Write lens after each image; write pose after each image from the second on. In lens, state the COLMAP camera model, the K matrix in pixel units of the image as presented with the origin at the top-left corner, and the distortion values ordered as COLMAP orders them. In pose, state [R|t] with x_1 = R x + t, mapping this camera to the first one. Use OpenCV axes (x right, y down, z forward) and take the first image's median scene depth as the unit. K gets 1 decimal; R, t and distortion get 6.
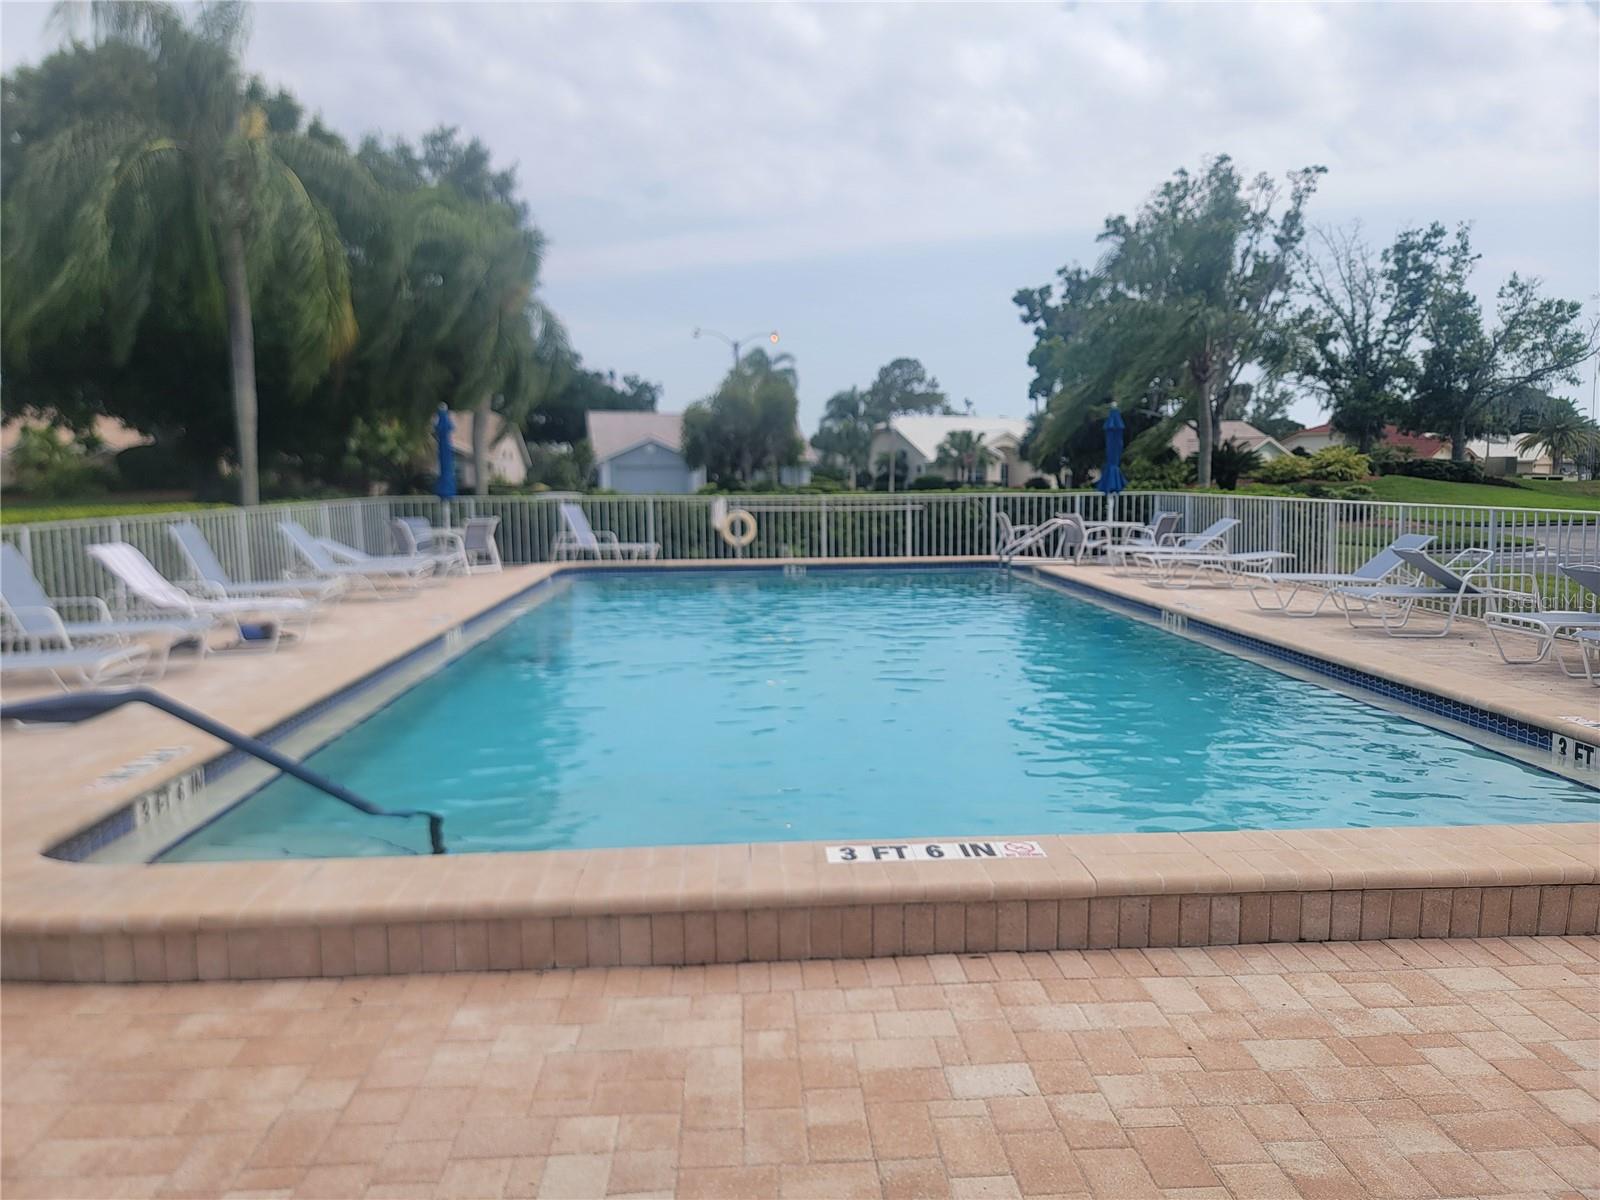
lens RADIAL K [[1100.0, 0, 800.0], [0, 1100.0, 600.0], [0, 0, 1]] dist [0.047417, -0.055363]
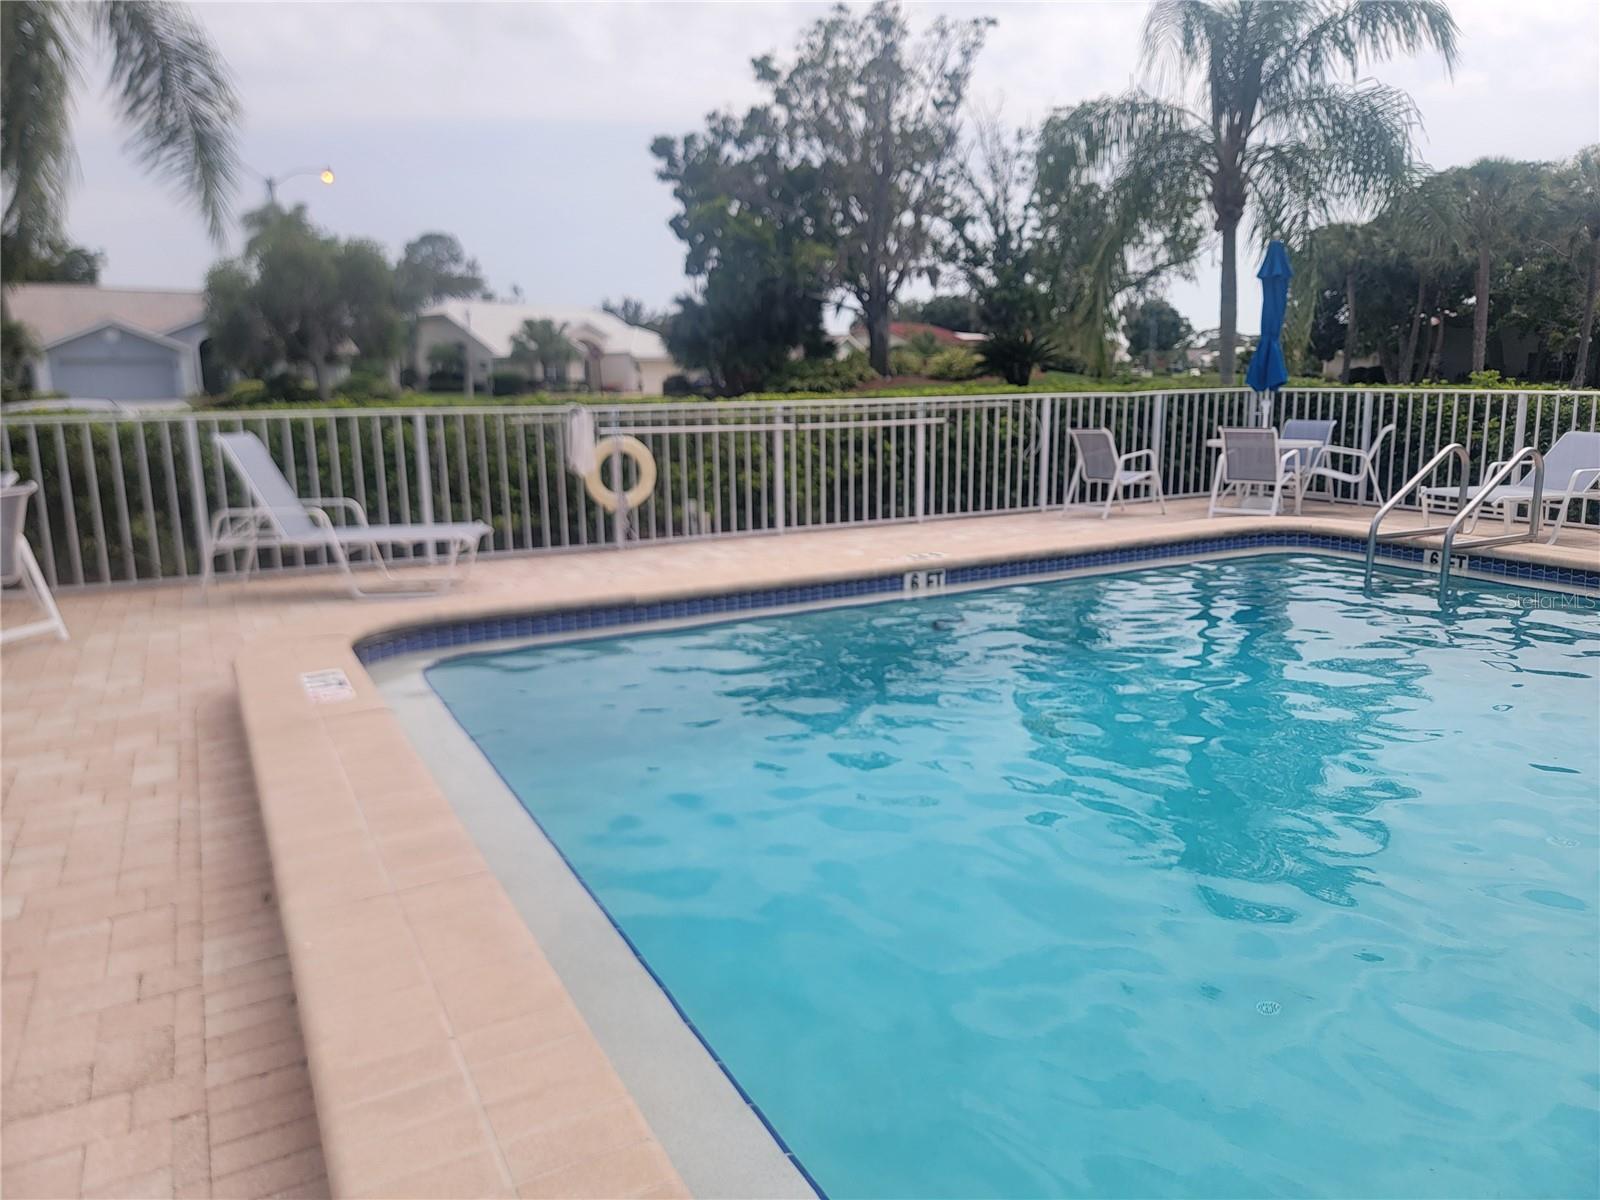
lens RADIAL K [[1100.0, 0, 800.0], [0, 1100.0, 600.0], [0, 0, 1]] dist [0.047417, -0.055363]
pose [[0.904782, -0.087828, 0.416721, -0.071078], [0.050785, 0.993772, 0.099183, -0.020553], [-0.422837, -0.068576, 0.903607, 0.203446]]
